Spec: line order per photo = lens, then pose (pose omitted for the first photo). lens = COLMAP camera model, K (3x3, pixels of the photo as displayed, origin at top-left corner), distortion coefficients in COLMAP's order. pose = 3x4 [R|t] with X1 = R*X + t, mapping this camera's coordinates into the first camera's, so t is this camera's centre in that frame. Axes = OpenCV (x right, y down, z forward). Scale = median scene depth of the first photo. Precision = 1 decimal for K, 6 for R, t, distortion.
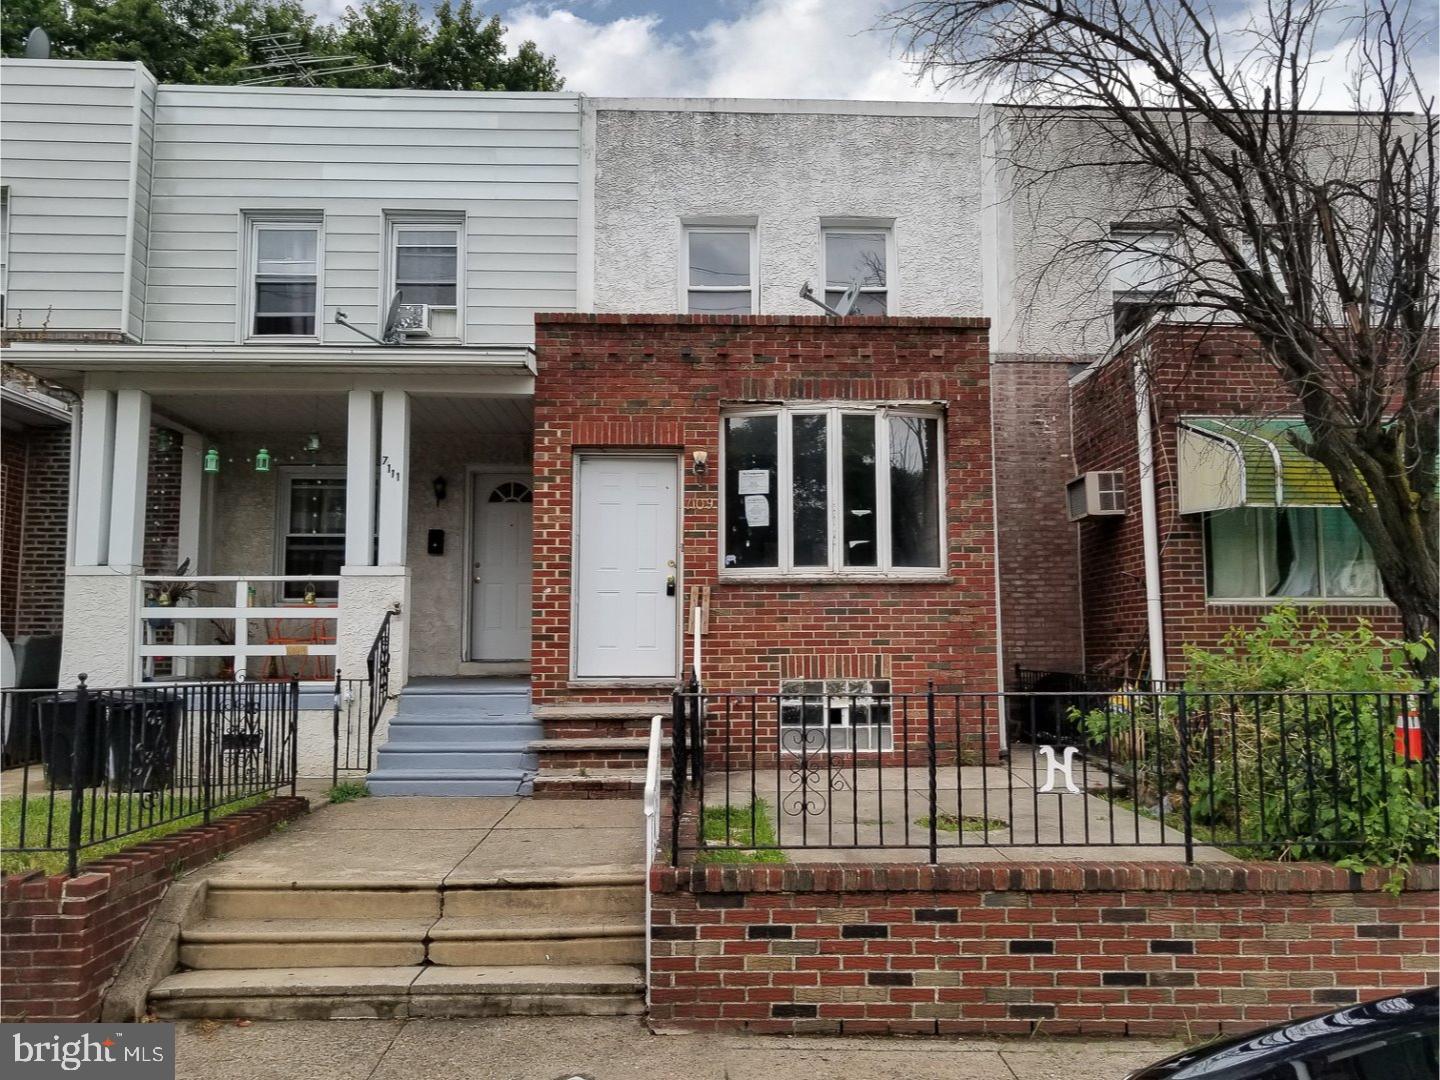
lens RADIAL K [[1146.9, 0, 732.8], [0, 1146.9, 547.7], [0, 0, 1]] dist [0.007565, -0.004942]
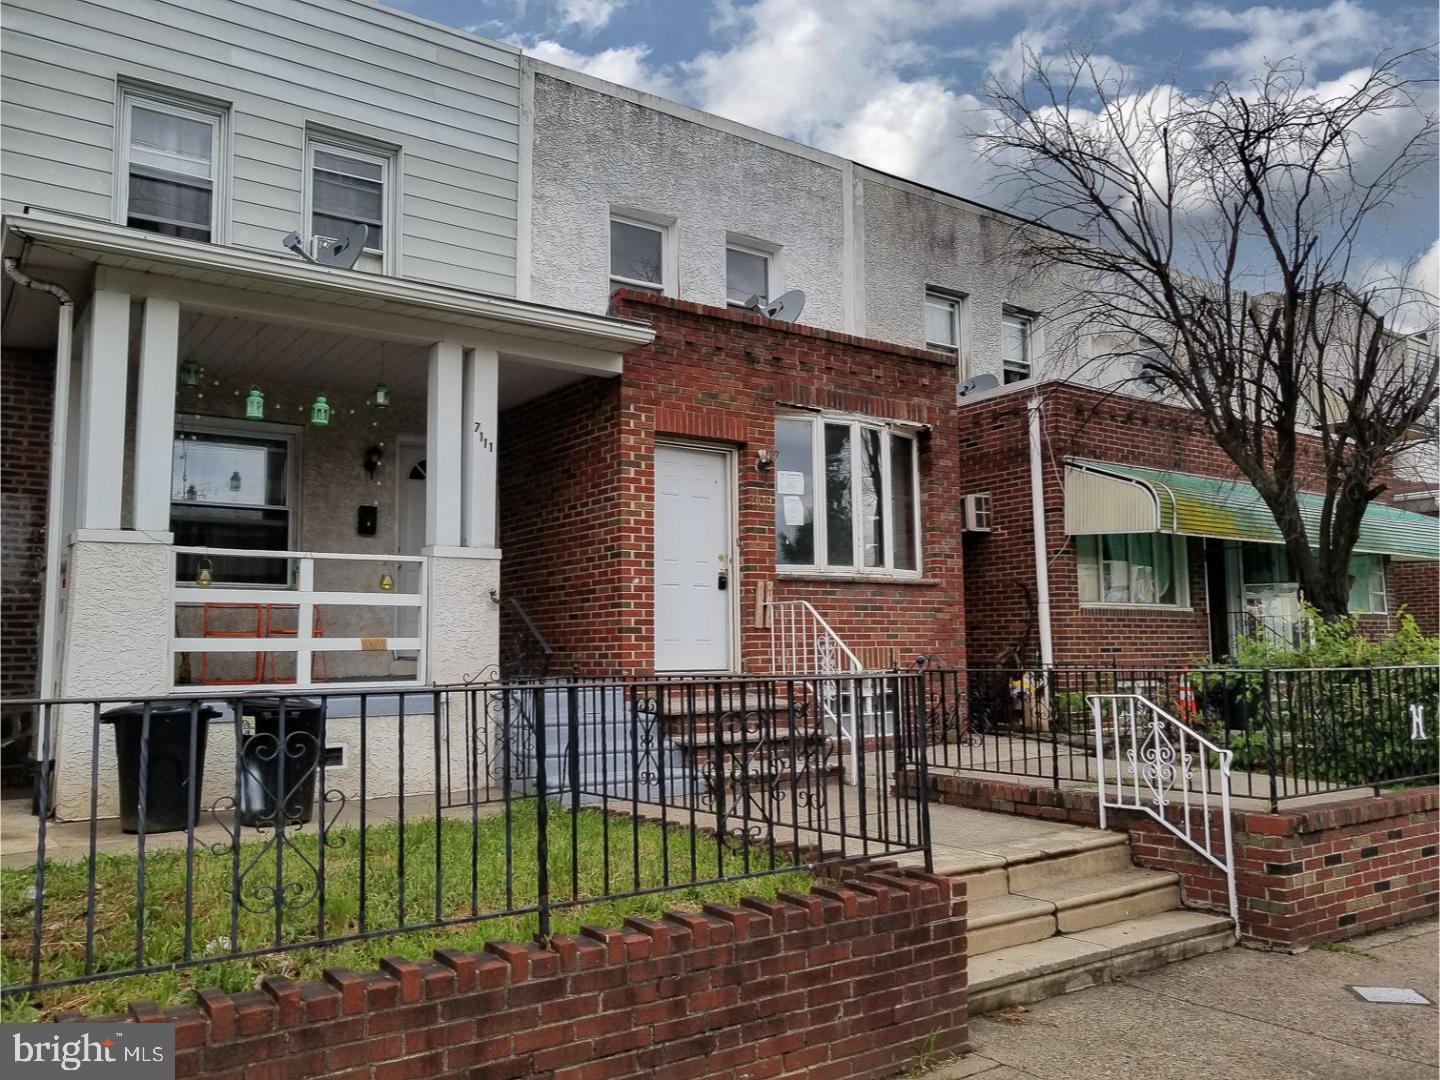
lens RADIAL K [[1146.9, 0, 722.3], [0, 1146.9, 538.2], [0, 0, 1]] dist [0.007565, -0.004942]
pose [[0.832671, 0.049645, 0.551538, -0.619136], [-0.041934, 0.998766, -0.026593, 0.023945], [-0.552178, -0.000985, 0.833726, 0.165021]]
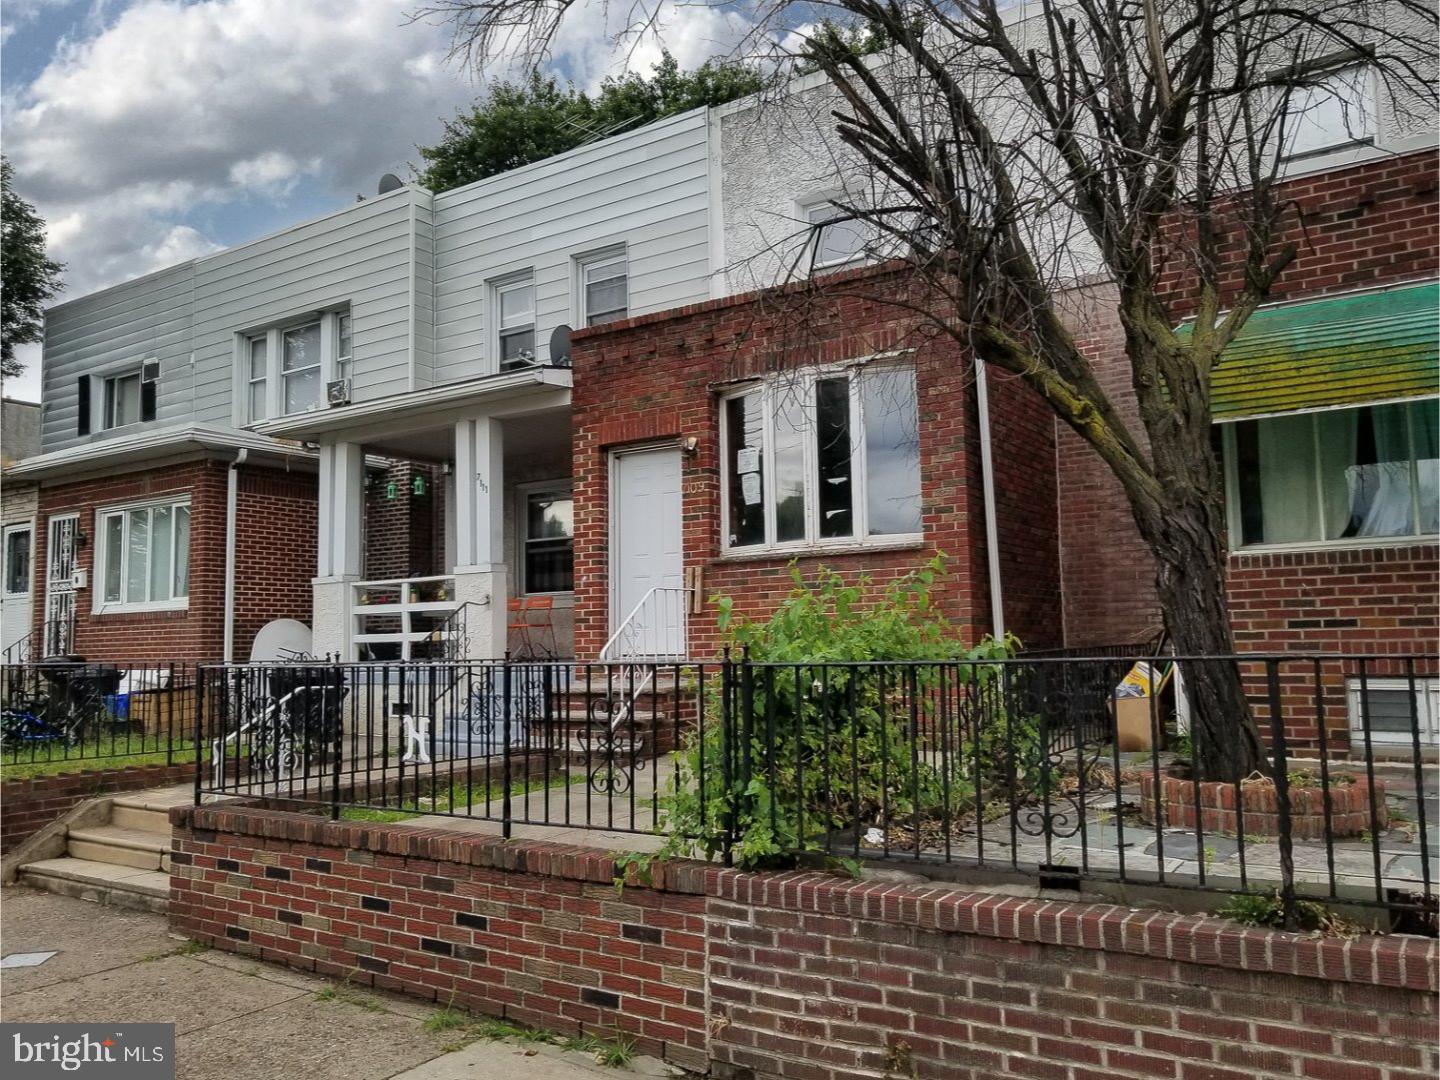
lens RADIAL K [[1146.9, 0, 719.2], [0, 1146.9, 537.2], [0, 0, 1]] dist [0.007565, -0.004942]
pose [[0.808097, -0.069061, -0.584987, 0.591793], [0.072653, 0.997206, -0.017363, 0.025985], [0.584552, -0.028470, 0.810857, 0.170622]]
